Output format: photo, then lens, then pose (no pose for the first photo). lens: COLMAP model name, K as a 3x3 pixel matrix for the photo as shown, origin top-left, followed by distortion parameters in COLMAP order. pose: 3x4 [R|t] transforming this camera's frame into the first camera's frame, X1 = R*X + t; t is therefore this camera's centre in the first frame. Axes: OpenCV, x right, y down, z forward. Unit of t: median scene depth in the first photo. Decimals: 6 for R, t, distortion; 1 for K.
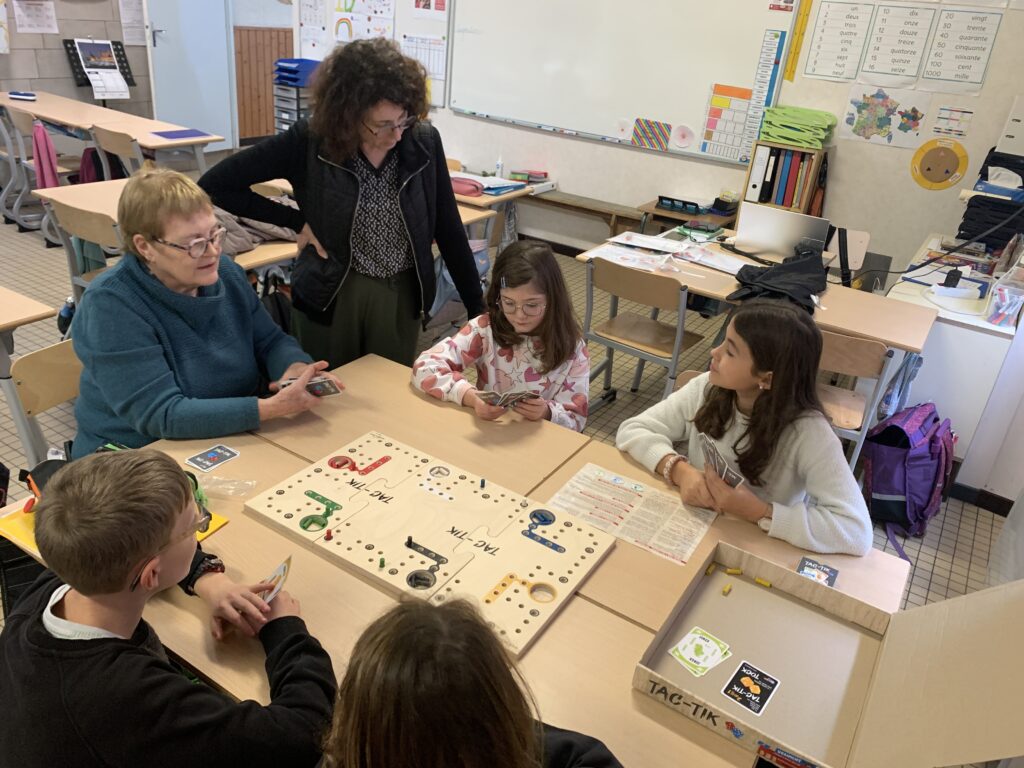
lens RADIAL K [[786.7, 0, 511.6], [0, 786.7, 383.5], [0, 0, 1]] dist [-0.006106, -0.002018]
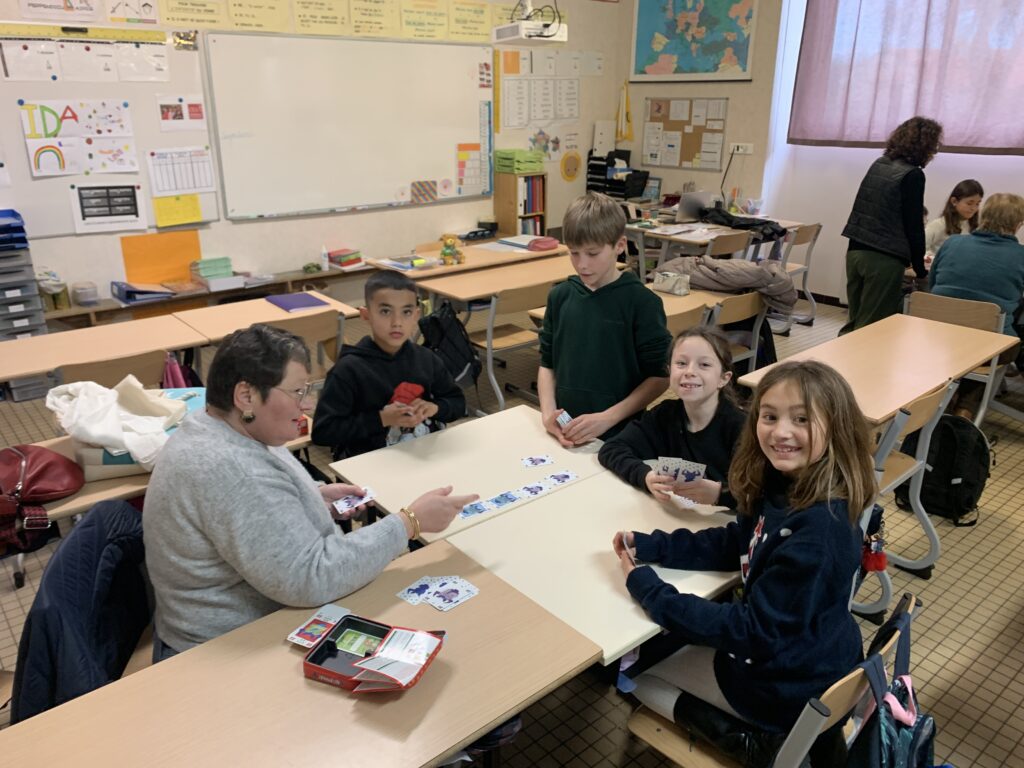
lens RADIAL K [[786.7, 0, 511.3], [0, 786.7, 383.3], [0, 0, 1]] dist [-0.006106, -0.002018]
pose [[0.293672, -0.415366, 0.860946, -0.981189], [0.440489, 0.858138, 0.263759, -0.325110], [-0.848367, 0.301778, 0.434975, 0.435877]]
